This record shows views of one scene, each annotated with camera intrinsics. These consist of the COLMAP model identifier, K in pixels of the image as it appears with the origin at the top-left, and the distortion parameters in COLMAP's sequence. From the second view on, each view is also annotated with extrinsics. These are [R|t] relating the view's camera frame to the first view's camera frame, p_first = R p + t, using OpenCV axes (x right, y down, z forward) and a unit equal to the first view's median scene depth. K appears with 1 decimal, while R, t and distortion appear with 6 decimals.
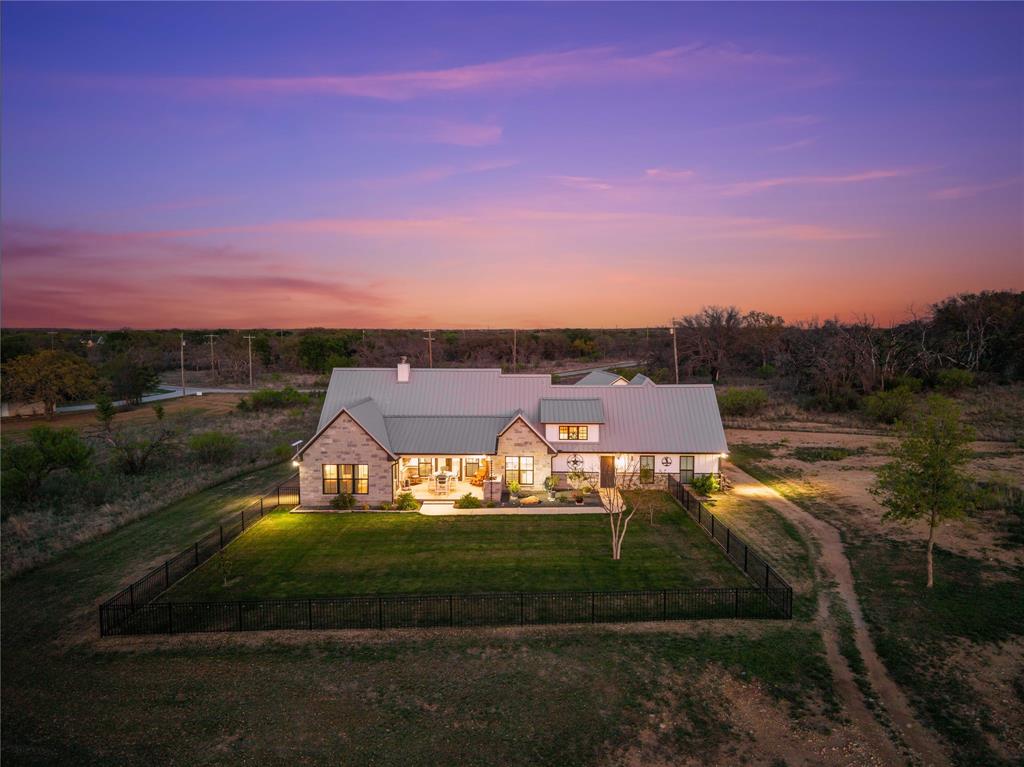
lens RADIAL K [[678.0, 0, 507.3], [0, 678.0, 379.8], [0, 0, 1]] dist [0.032071, -0.025466]
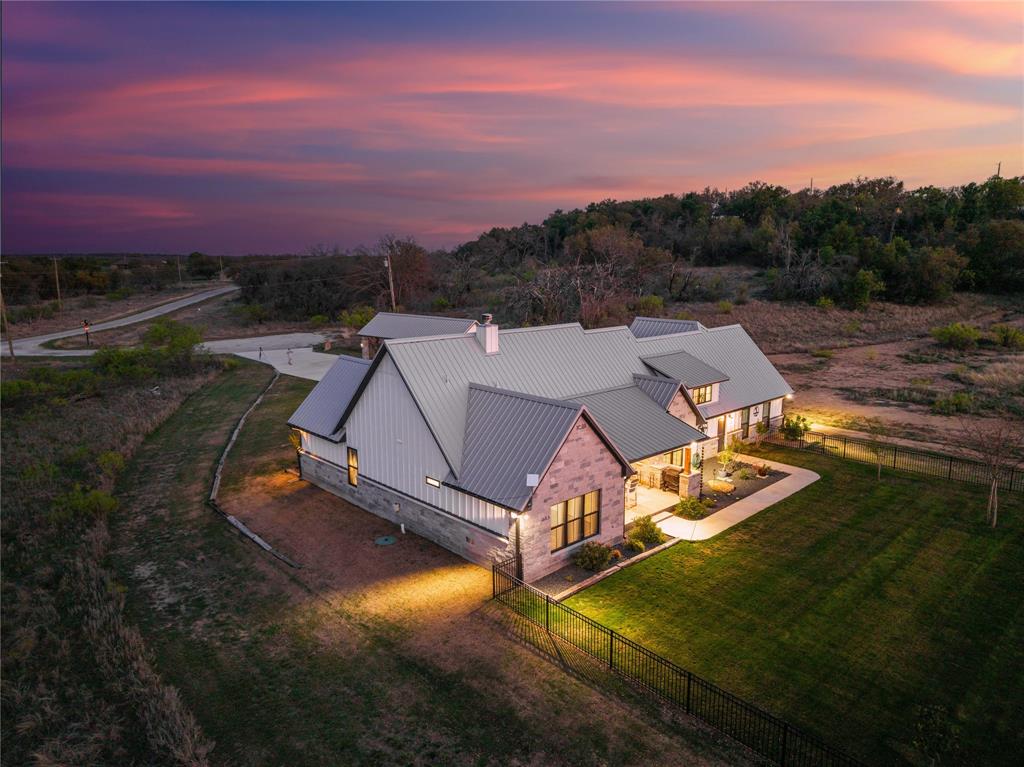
lens RADIAL K [[678.0, 0, 507.3], [0, 678.0, 379.8], [0, 0, 1]] dist [0.032071, -0.025466]
pose [[0.764346, -0.119573, 0.633623, -0.600171], [0.052236, 0.990908, 0.123985, -0.055158], [-0.642687, -0.061669, 0.763642, 0.517869]]
